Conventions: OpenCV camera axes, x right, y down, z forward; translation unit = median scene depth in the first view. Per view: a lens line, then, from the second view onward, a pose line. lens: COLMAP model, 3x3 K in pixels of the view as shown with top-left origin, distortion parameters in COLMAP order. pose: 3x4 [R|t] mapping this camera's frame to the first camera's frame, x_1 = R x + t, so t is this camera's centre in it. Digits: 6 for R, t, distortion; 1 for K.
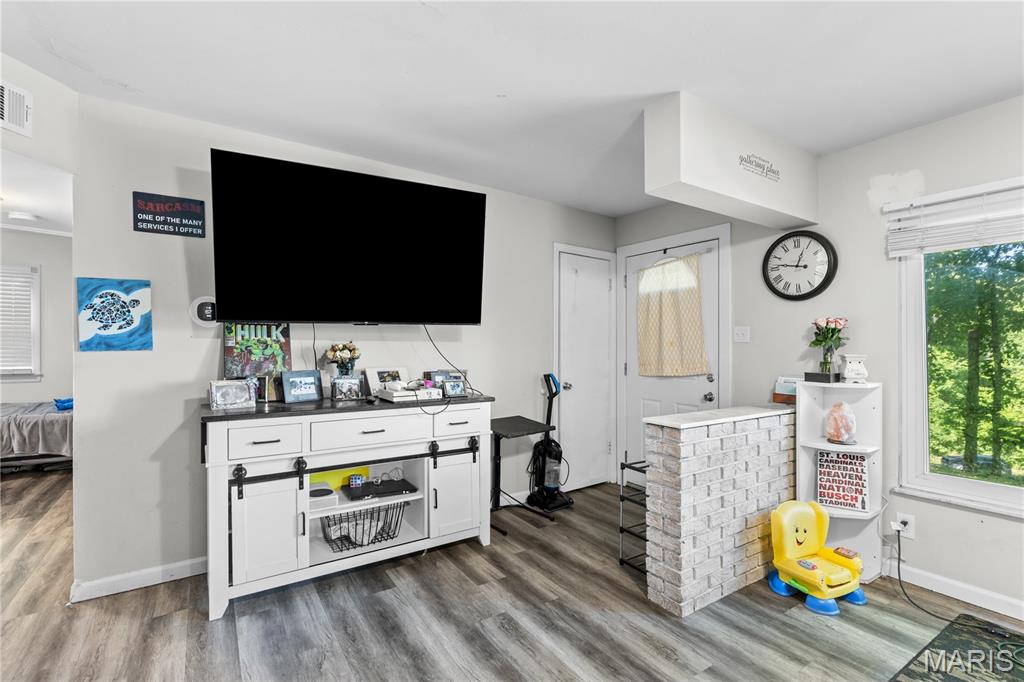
lens RADIAL K [[470.2, 0, 511.4], [0, 470.2, 335.4], [0, 0, 1]] dist [0.000465, -0.001318]
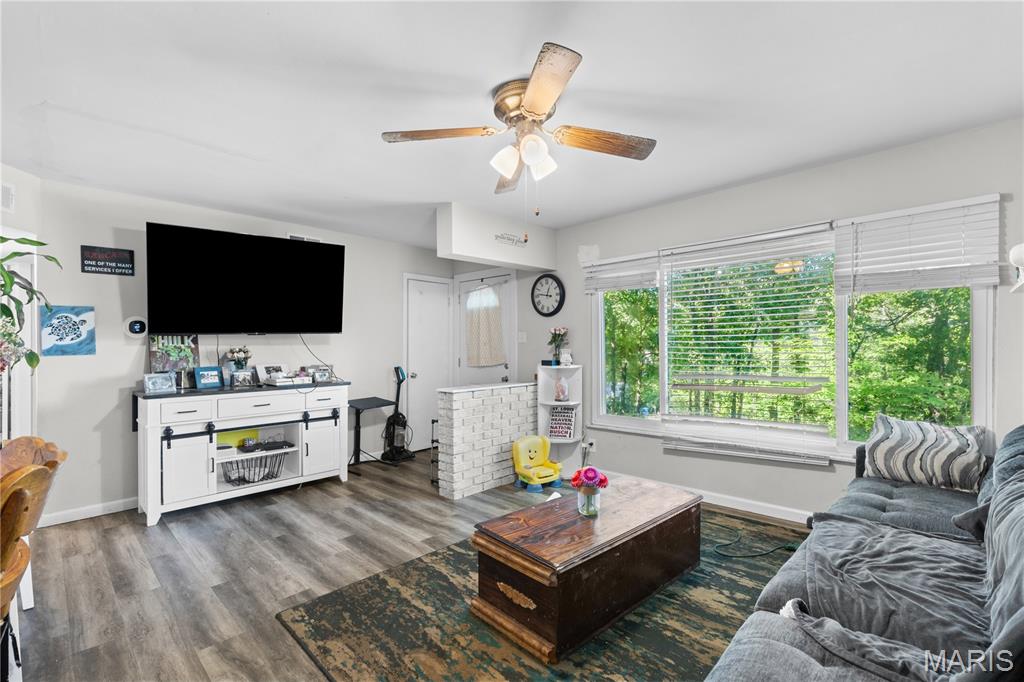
lens RADIAL K [[470.2, 0, 520.6], [0, 470.2, 324.7], [0, 0, 1]] dist [0.000465, -0.001318]
pose [[0.975266, -0.005789, 0.220959, 0.187106], [0.010802, 0.999711, -0.021487, -0.014513], [-0.220771, 0.023342, 0.975046, -0.672930]]
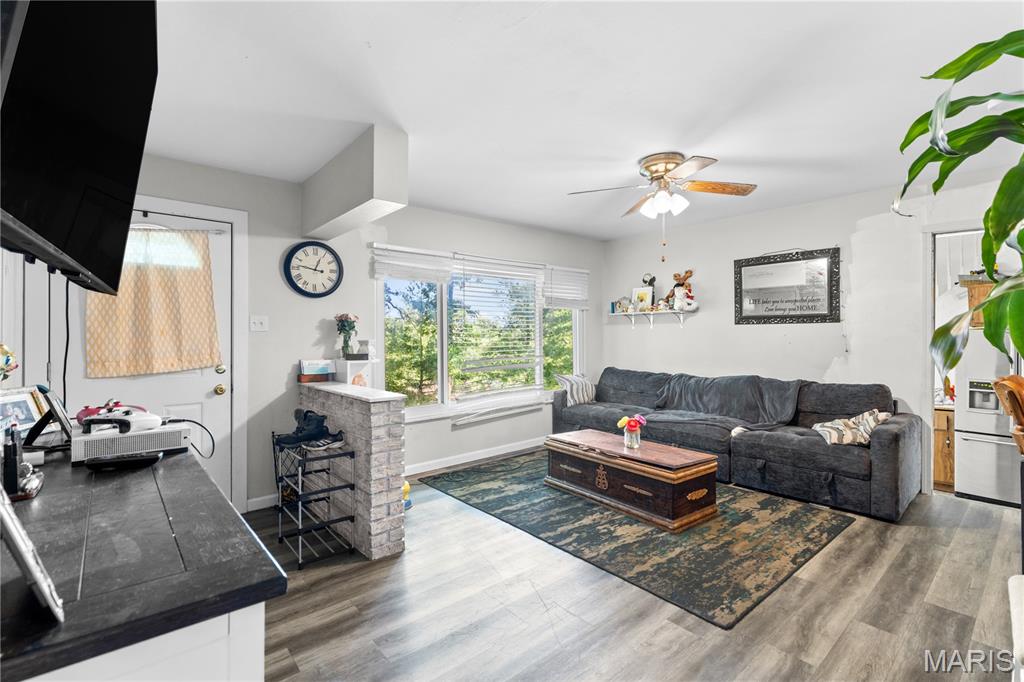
lens RADIAL K [[470.2, 0, 515.3], [0, 470.2, 318.8], [0, 0, 1]] dist [0.000465, -0.001318]
pose [[-0.143213, 0.033859, 0.989113, -0.813445], [-0.016574, 0.999192, -0.036604, 0.021126], [-0.989553, -0.021635, -0.142536, 0.775374]]
